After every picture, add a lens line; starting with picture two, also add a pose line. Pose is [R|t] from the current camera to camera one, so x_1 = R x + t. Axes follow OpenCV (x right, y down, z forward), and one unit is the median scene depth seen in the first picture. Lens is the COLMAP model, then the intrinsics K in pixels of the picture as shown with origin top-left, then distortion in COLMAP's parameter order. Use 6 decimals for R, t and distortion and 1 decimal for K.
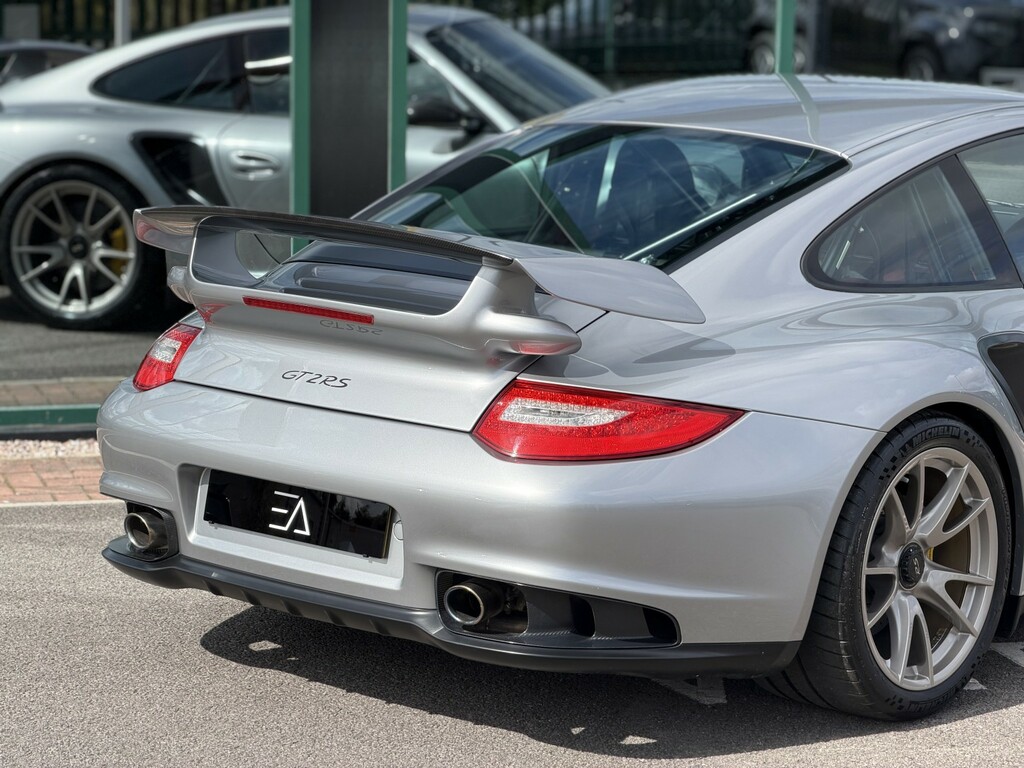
lens RADIAL K [[3184.1, 0, 489.6], [0, 3184.1, 382.4], [0, 0, 1]] dist [0.171488, 0.000000]
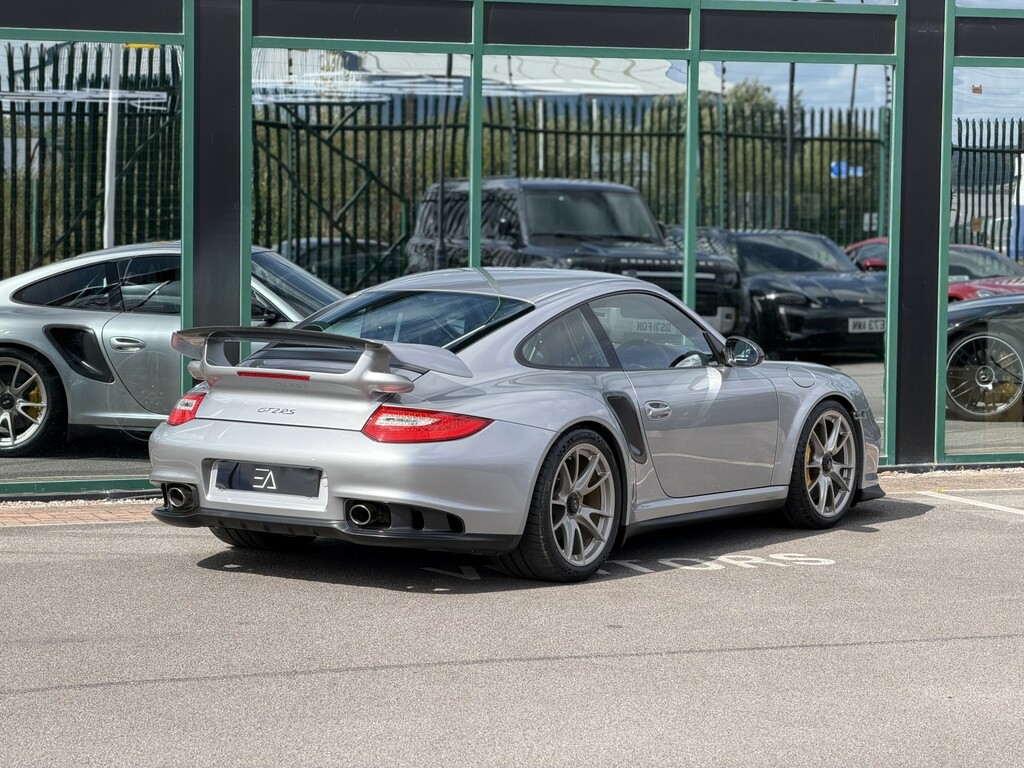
lens RADIAL K [[3184.1, 0, 503.1], [0, 3184.1, 388.6], [0, 0, 1]] dist [0.171488, 0.000000]
pose [[0.990588, -0.012375, 0.136315, -0.183044], [0.023998, 0.996180, -0.083957, 0.153390], [-0.134755, 0.086439, 0.987102, -0.970859]]
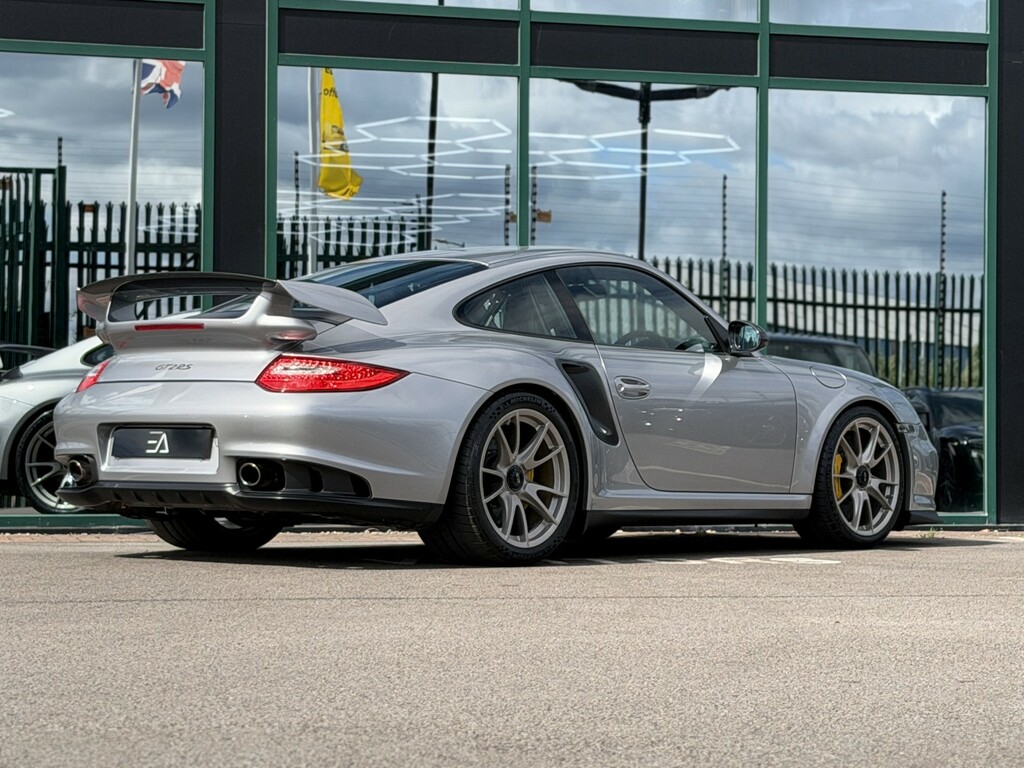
lens RADIAL K [[2813.0, 0, 506.9], [0, 2813.0, 384.8], [0, 0, 1]] dist [0.165602, 0.000000]
pose [[0.999946, -0.008710, 0.005662, 0.120976], [0.009595, 0.983268, -0.181912, 0.292675], [-0.003983, 0.181956, 0.983299, -0.537928]]
